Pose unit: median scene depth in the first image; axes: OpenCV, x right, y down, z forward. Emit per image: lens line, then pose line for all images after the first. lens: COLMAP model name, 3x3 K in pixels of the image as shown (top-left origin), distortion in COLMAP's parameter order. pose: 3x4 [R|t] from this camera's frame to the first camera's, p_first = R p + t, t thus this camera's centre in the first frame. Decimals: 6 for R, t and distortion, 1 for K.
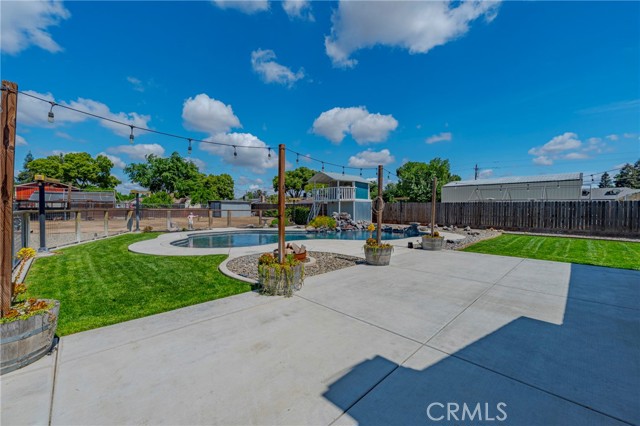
lens RADIAL K [[253.4, 0, 320.0], [0, 253.4, 213.0], [0, 0, 1]] dist [-0.001520, -0.000080]
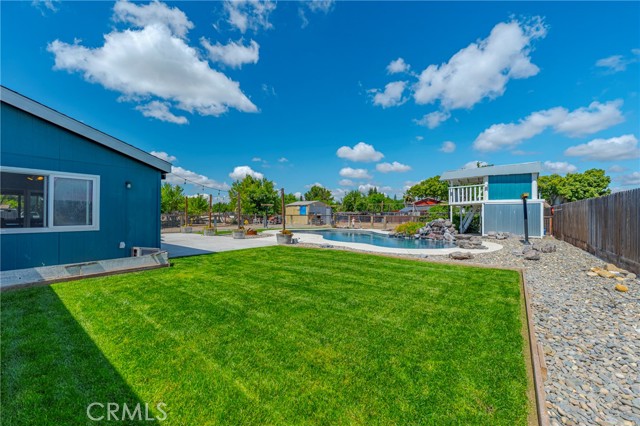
lens RADIAL K [[253.4, 0, 320.0], [0, 253.4, 213.0], [0, 0, 1]] dist [-0.001520, -0.000080]
pose [[0.132239, -0.012314, -0.991141, 0.402741], [-0.024171, 0.999585, -0.015644, 0.000826], [0.990923, 0.026025, 0.131886, 0.231092]]
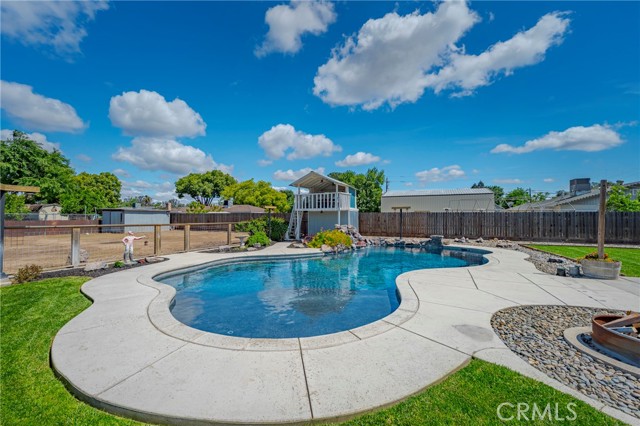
lens RADIAL K [[253.4, 0, 320.0], [0, 253.4, 213.0], [0, 0, 1]] dist [-0.001520, -0.000080]
pose [[0.924792, 0.001090, 0.380472, -0.135684], [0.012675, 0.999353, -0.033672, -0.006188], [-0.380262, 0.035962, 0.924179, 0.141556]]
